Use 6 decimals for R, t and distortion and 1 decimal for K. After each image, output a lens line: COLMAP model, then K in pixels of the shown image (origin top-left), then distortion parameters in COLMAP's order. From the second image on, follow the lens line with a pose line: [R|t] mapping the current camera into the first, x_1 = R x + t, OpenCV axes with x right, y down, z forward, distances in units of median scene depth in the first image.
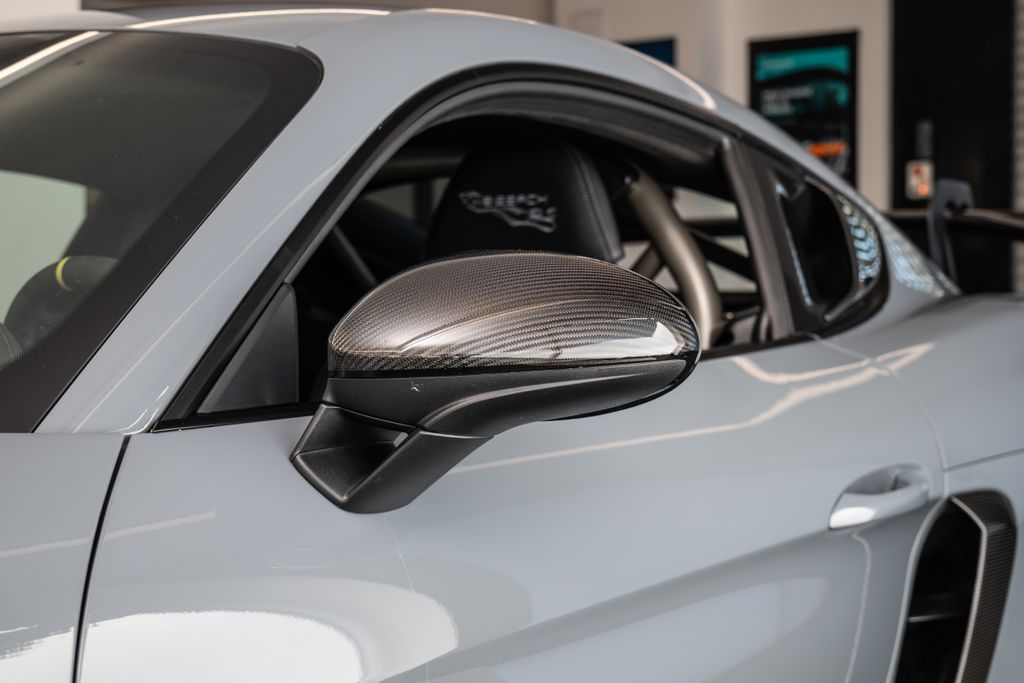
lens RADIAL K [[1583.9, 0, 507.8], [0, 1583.9, 343.4], [0, 0, 1]] dist [-0.008923, 0.000000]
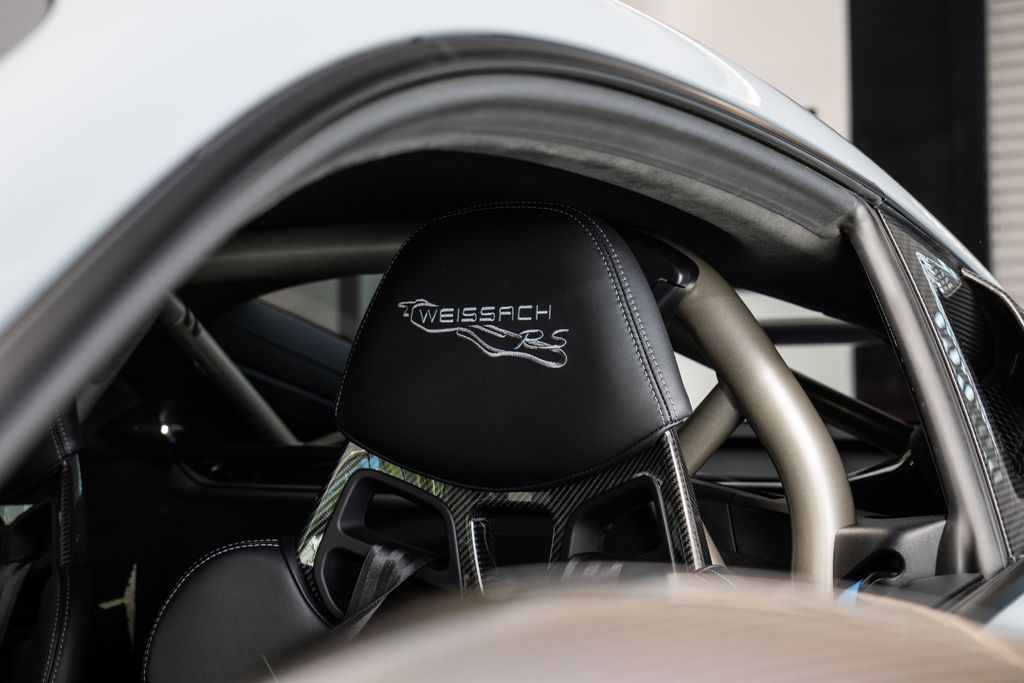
lens RADIAL K [[1699.8, 0, 518.8], [0, 1699.8, 338.3], [0, 0, 1]] dist [0.004000, 0.000000]
pose [[0.998957, -0.008904, 0.044776, -0.015136], [0.011803, 0.997822, -0.064900, -0.040656], [-0.044100, 0.065361, 0.996887, 0.372973]]
